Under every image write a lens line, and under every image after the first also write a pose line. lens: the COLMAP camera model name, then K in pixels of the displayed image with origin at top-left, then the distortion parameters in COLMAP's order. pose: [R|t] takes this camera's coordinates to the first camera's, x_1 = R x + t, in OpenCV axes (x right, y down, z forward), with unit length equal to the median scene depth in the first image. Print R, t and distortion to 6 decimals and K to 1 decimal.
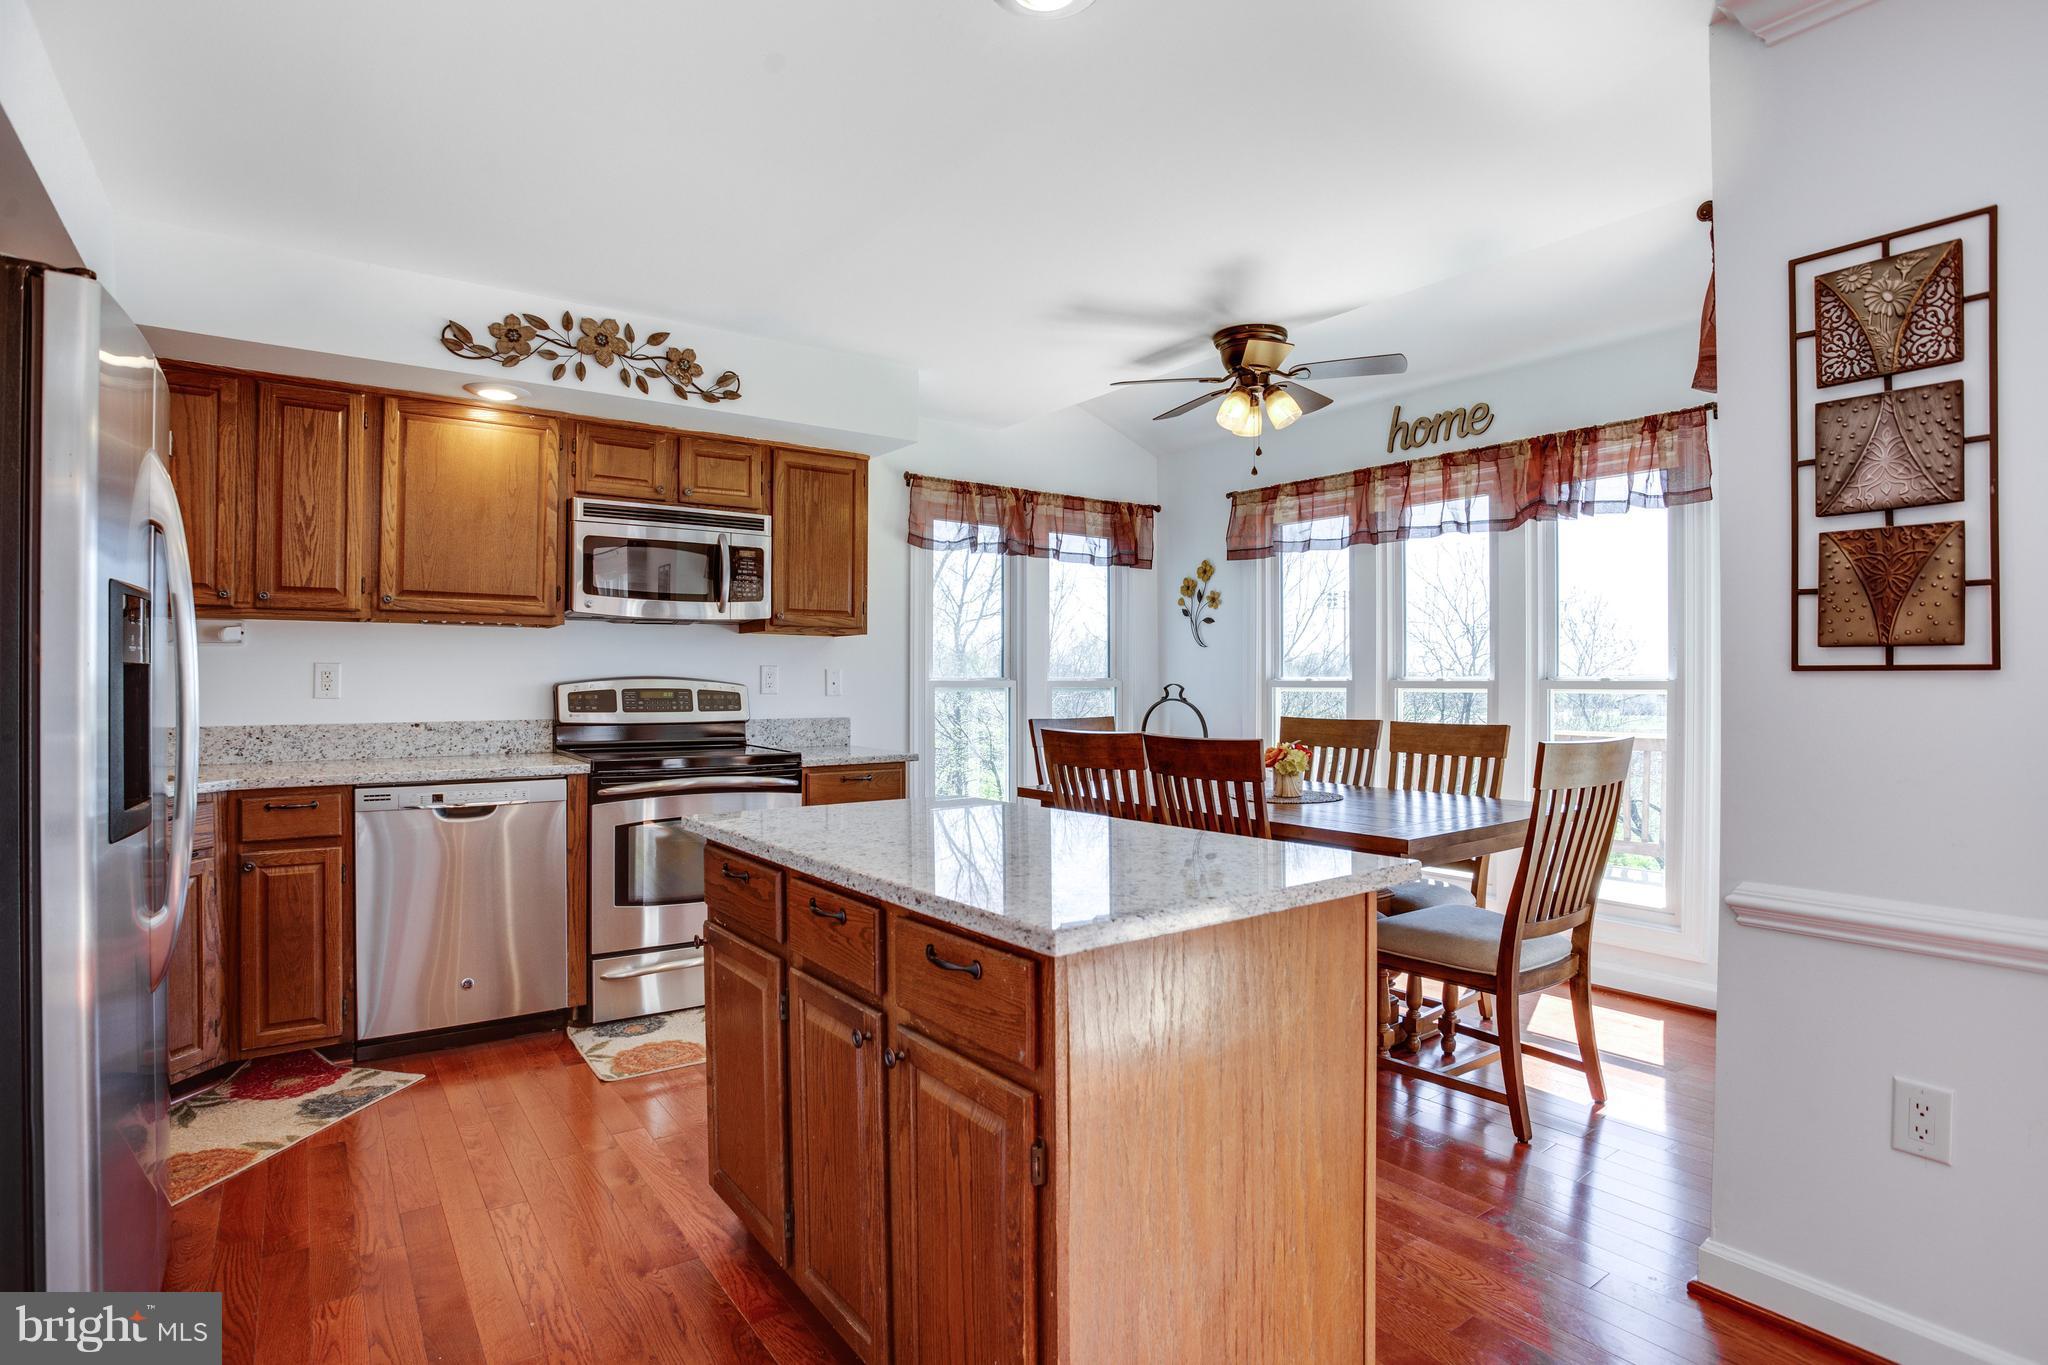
lens RADIAL K [[1015.7, 0, 1039.0], [0, 1015.7, 676.5], [0, 0, 1]] dist [-0.084152, 0.031298]
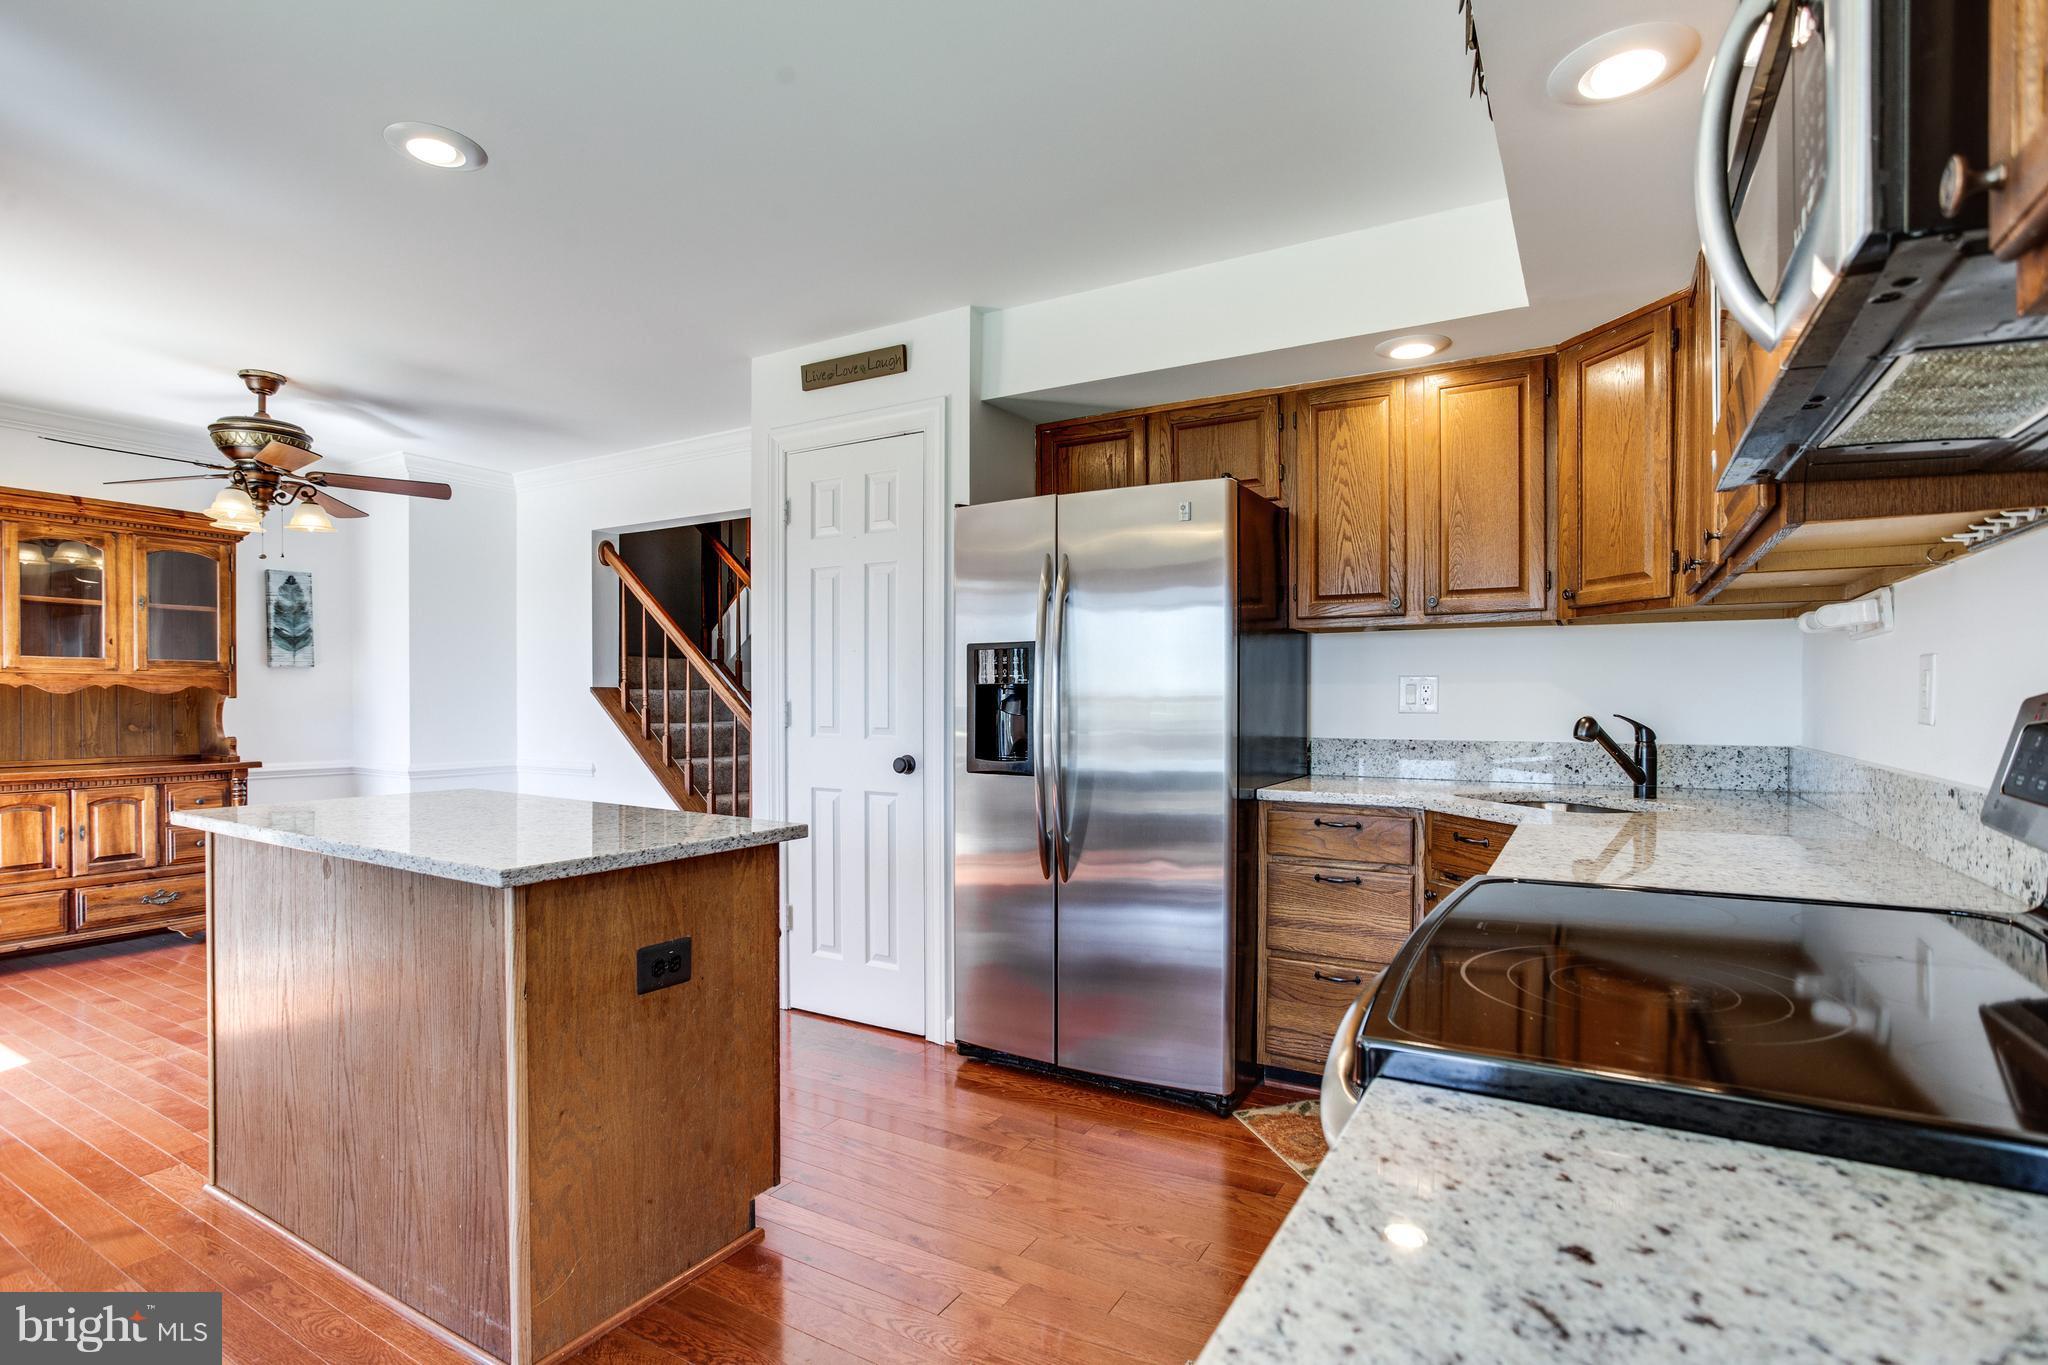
lens RADIAL K [[1001.5, 0, 1020.6], [0, 1001.5, 709.6], [0, 0, 1]] dist [-0.046837, 0.023160]
pose [[-0.919459, 0.005310, -0.393151, -0.084052], [0.001756, 0.999954, 0.009400, 0.007384], [0.393183, 0.007953, -0.919426, 1.120257]]
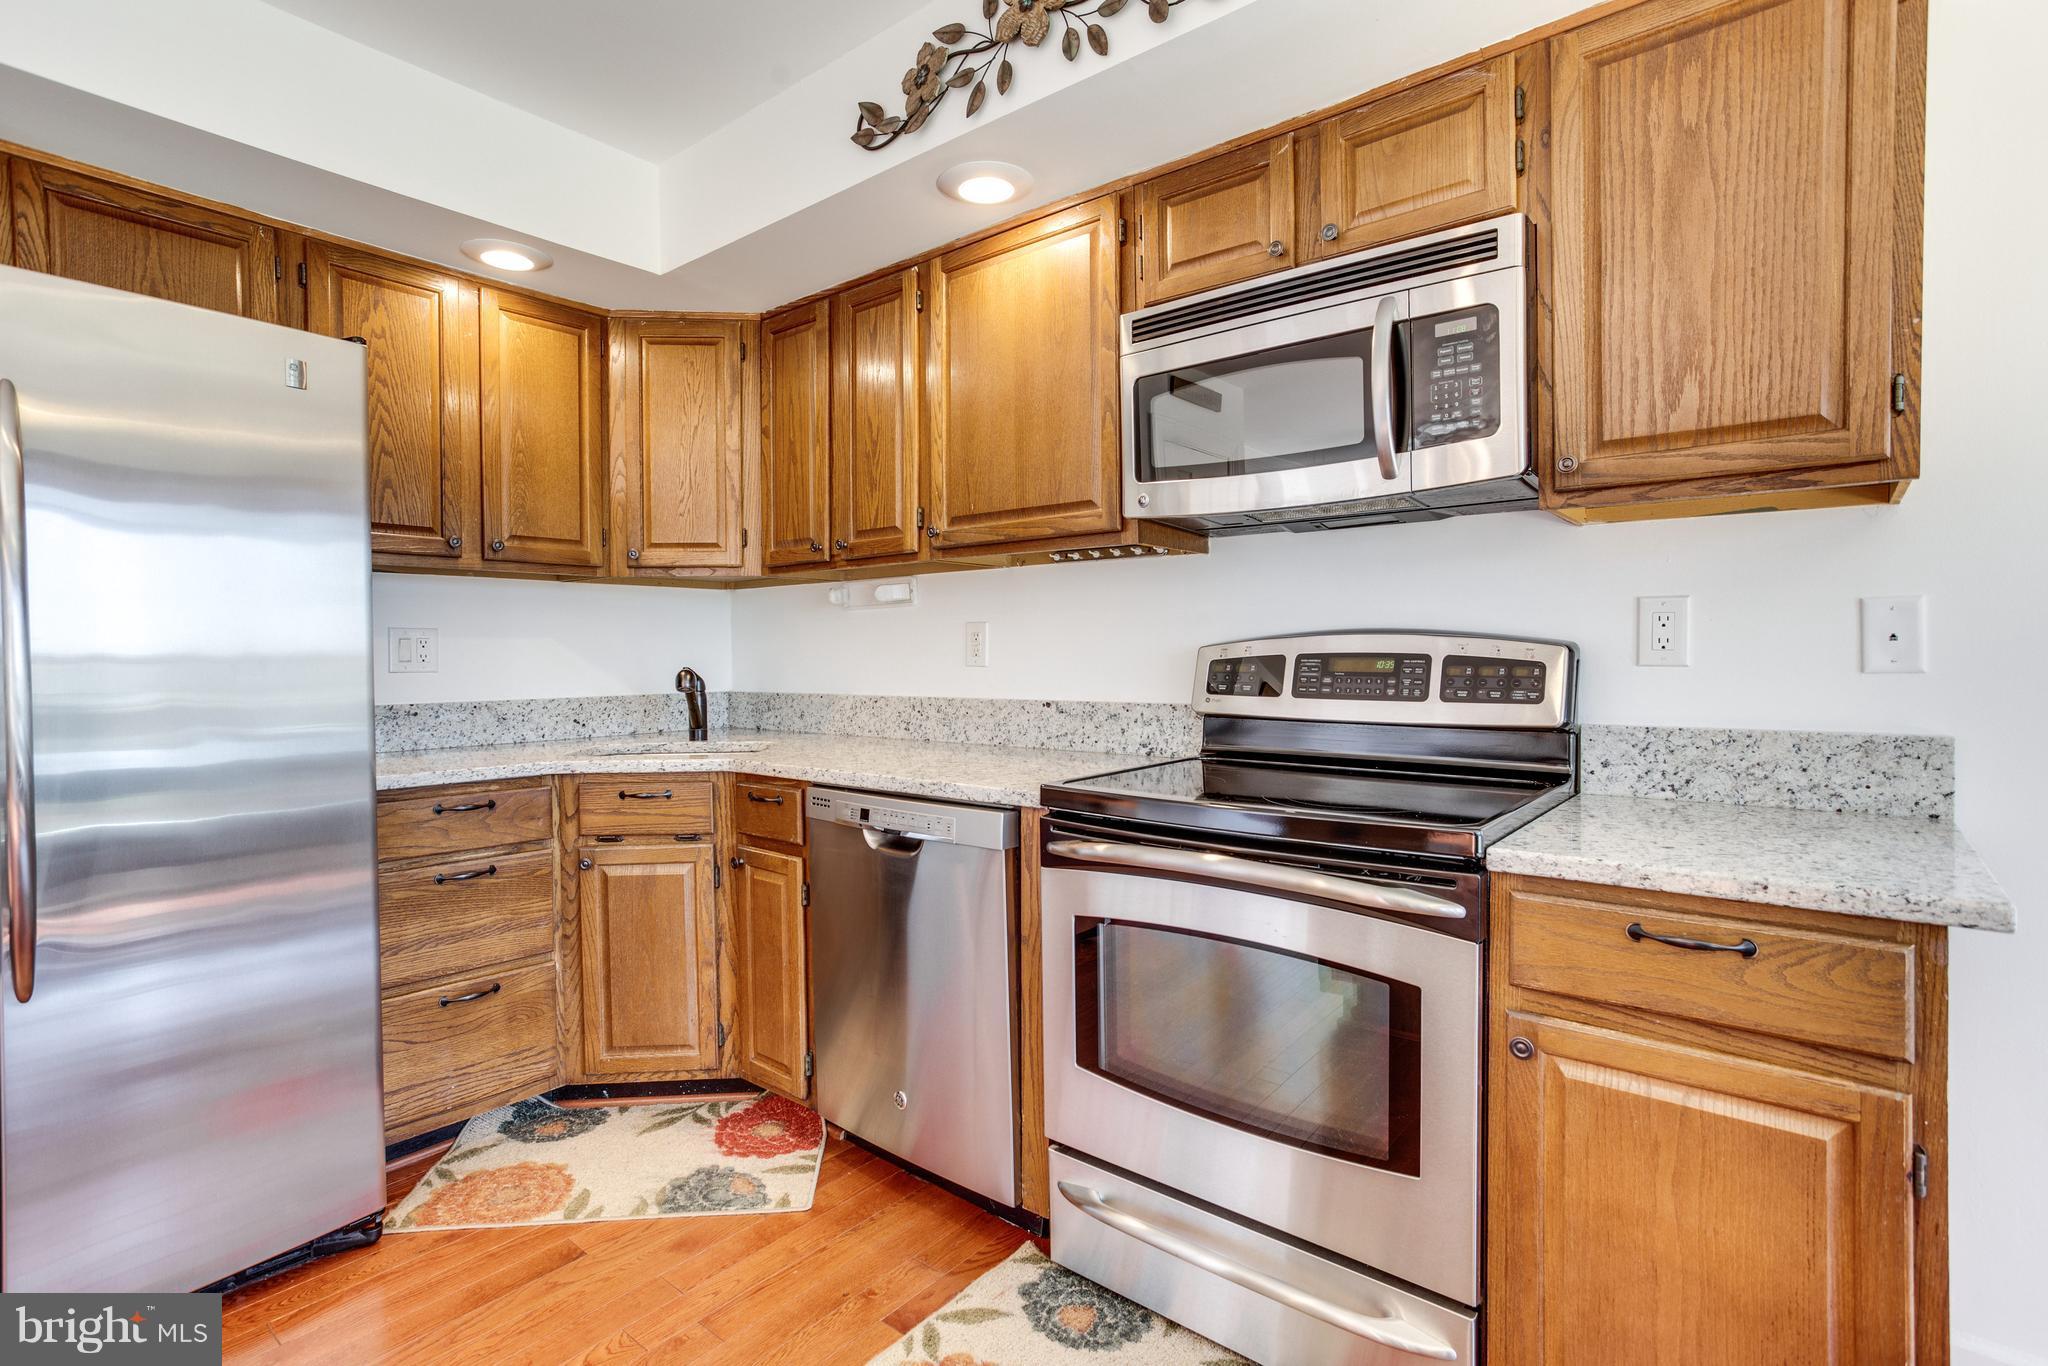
lens RADIAL K [[985.6, 0, 1024.5], [0, 985.6, 669.1], [0, 0, 1]] dist [-0.043047, 0.028819]
pose [[0.242055, 0.012438, -0.970183, 0.058676], [0.011462, 0.999811, 0.015678, 0.010665], [0.970195, -0.014915, 0.241867, 0.734487]]
